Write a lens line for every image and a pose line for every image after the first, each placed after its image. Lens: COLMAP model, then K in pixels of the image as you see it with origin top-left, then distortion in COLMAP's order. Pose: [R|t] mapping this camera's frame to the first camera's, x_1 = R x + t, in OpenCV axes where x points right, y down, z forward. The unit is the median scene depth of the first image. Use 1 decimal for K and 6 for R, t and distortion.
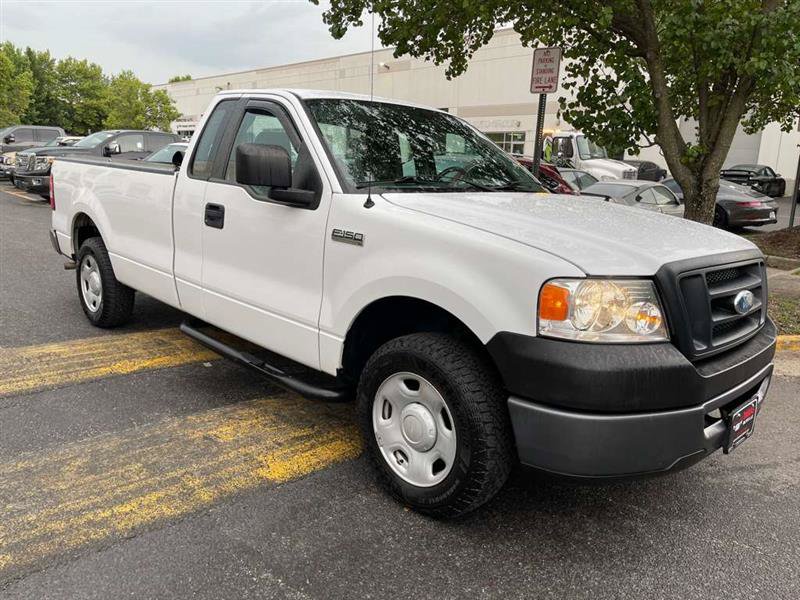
lens RADIAL K [[606.8, 0, 392.8], [0, 606.8, 302.0], [0, 0, 1]] dist [0.074833, -0.109872]
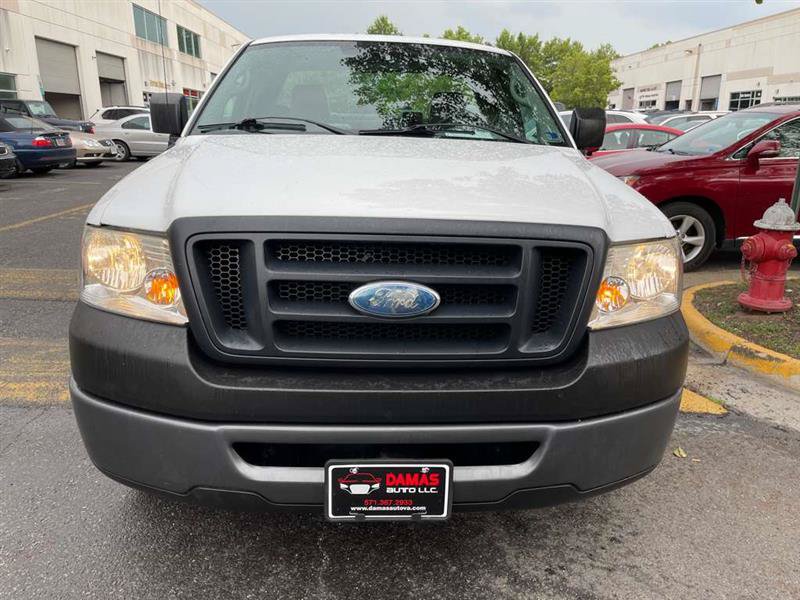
lens RADIAL K [[606.8, 0, 403.8], [0, 606.8, 309.2], [0, 0, 1]] dist [0.074833, -0.109872]
pose [[0.752594, 0.158087, -0.639227, 0.708790], [-0.125962, 0.987390, 0.095890, -0.036705], [0.646325, 0.008352, 0.763016, 0.393158]]
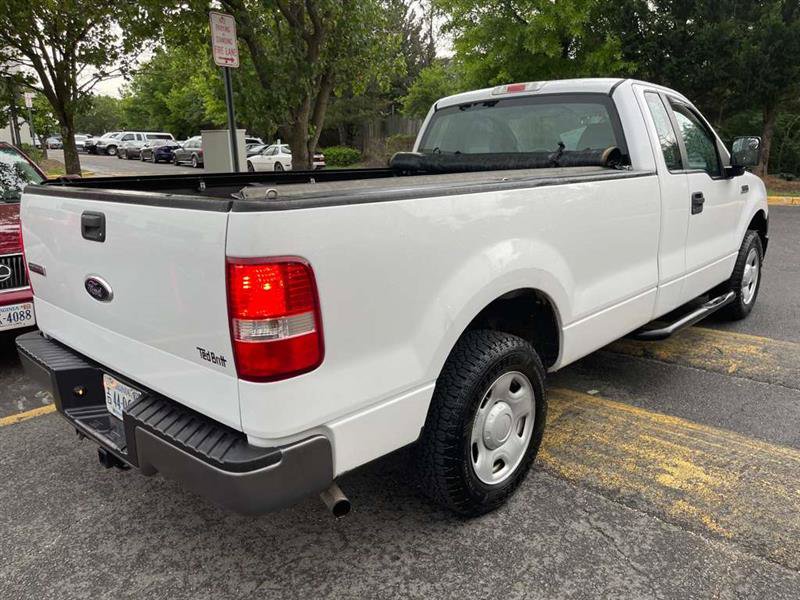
lens RADIAL K [[606.8, 0, 401.6], [0, 606.8, 303.6], [0, 0, 1]] dist [0.074833, -0.109872]
pose [[-0.057793, -0.295123, 0.953710, -1.403173], [0.232859, 0.924971, 0.300341, -0.441000], [-0.970792, 0.239438, 0.015266, 1.581975]]
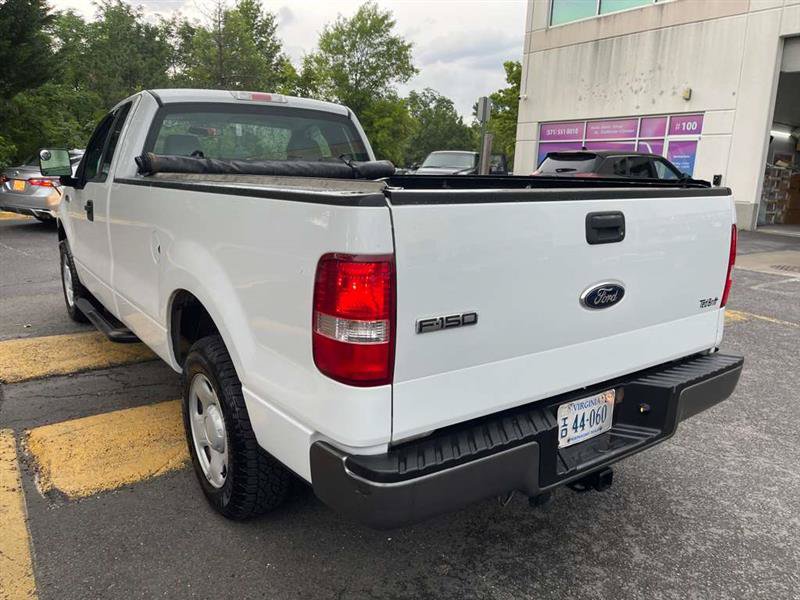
lens RADIAL K [[606.8, 0, 400.4], [0, 606.8, 305.3], [0, 0, 1]] dist [0.074833, -0.109872]
pose [[-0.986687, -0.103156, 0.125726, -0.640227], [-0.039546, 0.902068, 0.429779, -0.574495], [-0.157747, 0.419085, -0.894138, 2.467929]]
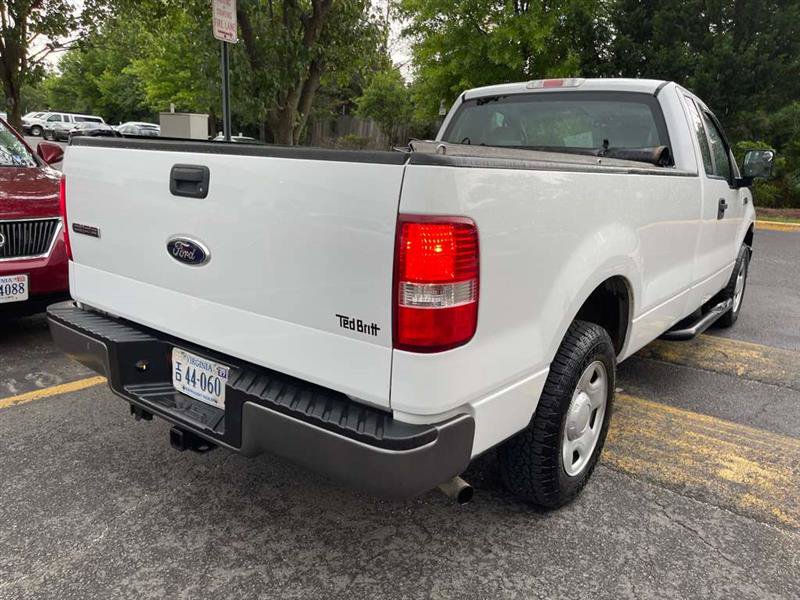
lens RADIAL K [[606.8, 0, 400.7], [0, 606.8, 303.4], [0, 0, 1]] dist [0.074833, -0.109872]
pose [[-0.154488, -0.290980, 0.944174, -1.358689], [0.157840, 0.936104, 0.314319, -0.439851], [-0.975305, 0.197587, -0.098688, 1.769043]]
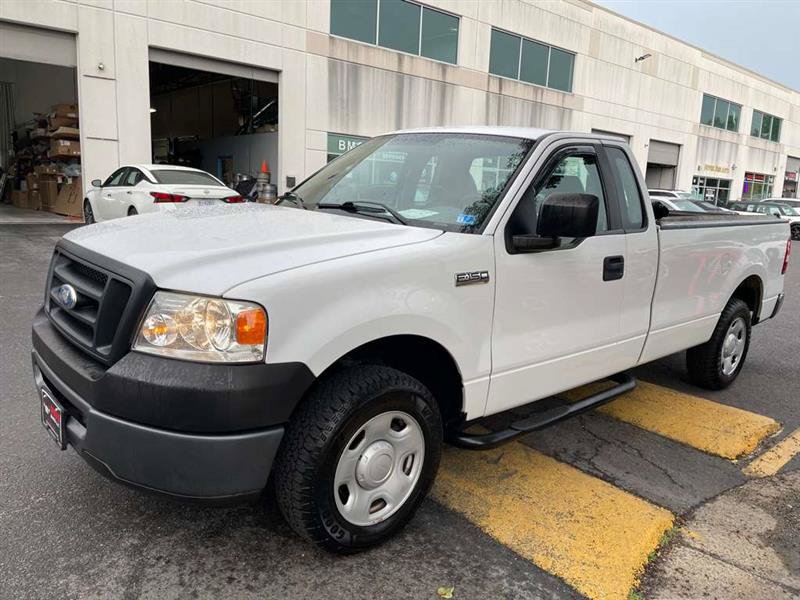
lens RADIAL K [[606.8, 0, 399.4], [0, 606.8, 297.2], [0, 0, 1]] dist [0.074833, -0.109872]
pose [[-0.040653, 0.132433, -0.990358, 1.122603], [-0.268891, 0.953161, 0.138497, -0.205886], [0.962312, 0.271929, -0.003139, 1.110477]]
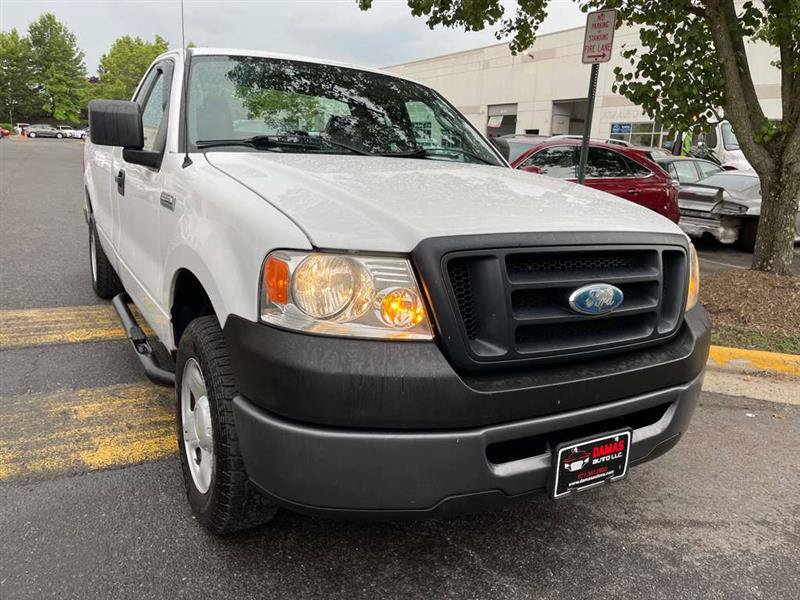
lens RADIAL K [[606.8, 0, 404.5], [0, 606.8, 296.0], [0, 0, 1]] dist [0.074833, -0.109872]
pose [[0.973549, 0.058996, -0.220728, 0.370412], [-0.059101, 0.998233, 0.006134, 0.004007], [0.220700, 0.007074, 0.975316, 0.166983]]
